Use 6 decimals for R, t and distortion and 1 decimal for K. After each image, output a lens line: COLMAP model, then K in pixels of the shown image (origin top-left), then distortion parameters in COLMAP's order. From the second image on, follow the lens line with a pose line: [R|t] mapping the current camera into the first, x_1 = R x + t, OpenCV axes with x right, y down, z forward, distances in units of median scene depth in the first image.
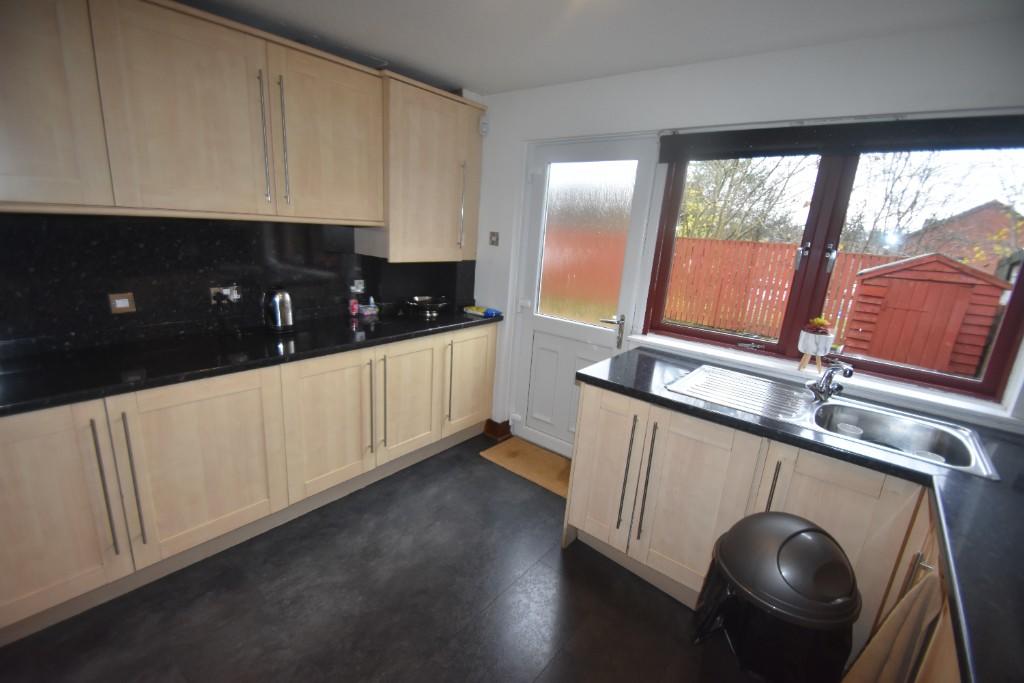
lens RADIAL K [[454.3, 0, 494.6], [0, 454.3, 346.1], [0, 0, 1]] dist [0.011551, -0.015022]
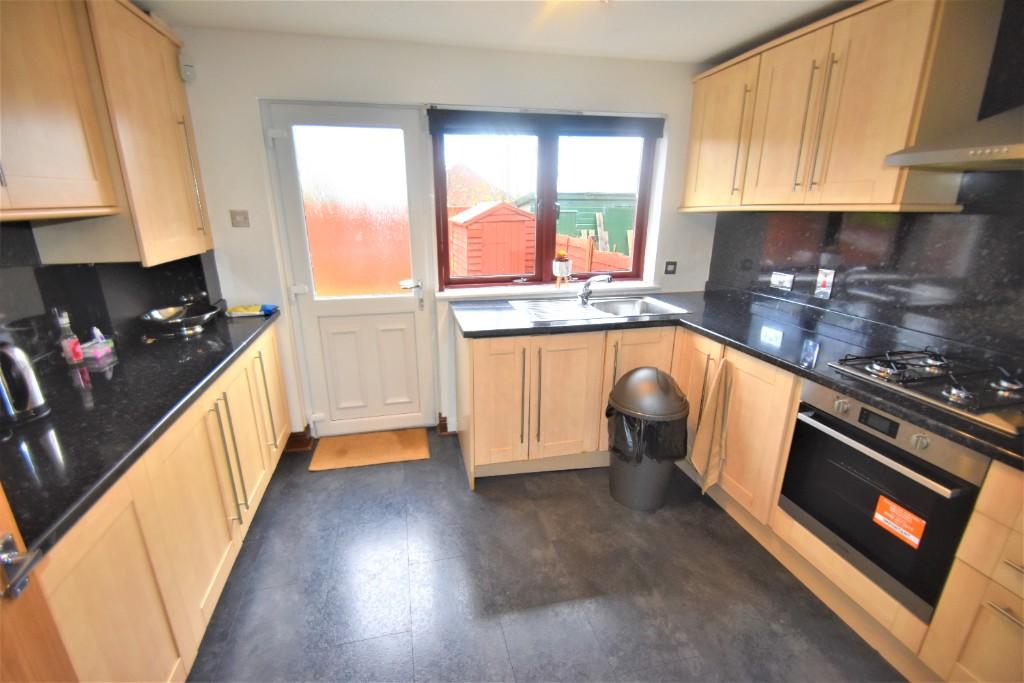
lens RADIAL K [[454.3, 0, 494.6], [0, 454.3, 346.1], [0, 0, 1]] dist [0.011551, -0.015022]
pose [[0.606791, -0.298883, 0.736528, -0.407494], [0.244868, 0.951836, 0.184519, -0.064047], [-0.756204, 0.068388, 0.650752, 0.162593]]
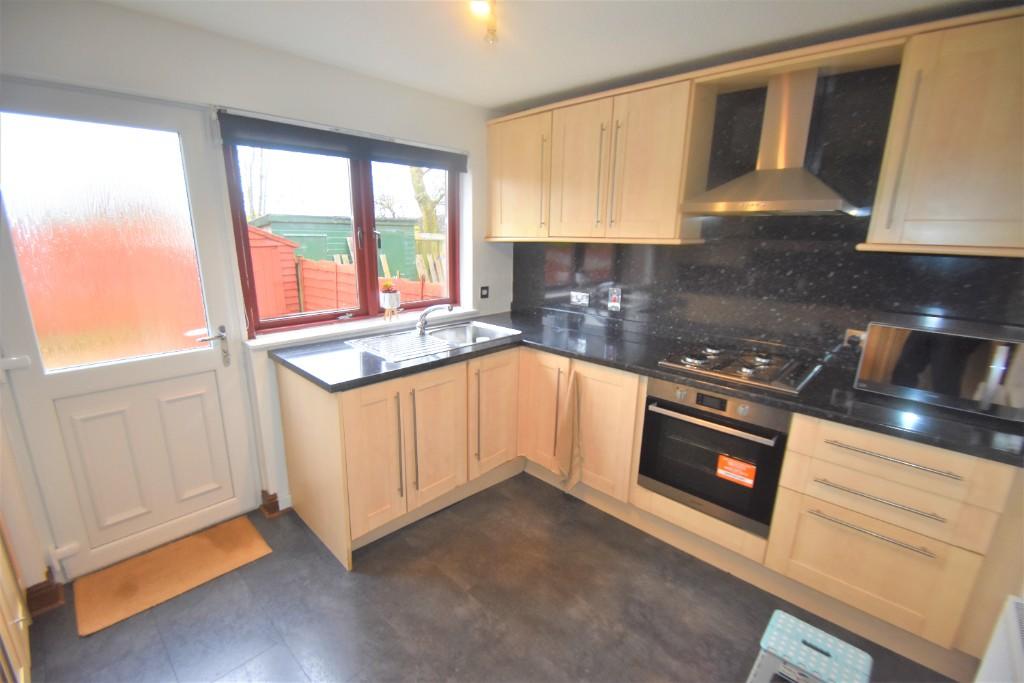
lens RADIAL K [[451.5, 0, 502.4], [0, 451.5, 346.0], [0, 0, 1]] dist [0.011572, -0.015038]
pose [[0.064794, -0.310154, 0.948476, -0.433425], [0.245763, 0.926157, 0.286067, -0.130353], [-0.967162, 0.214564, 0.136234, 0.363982]]
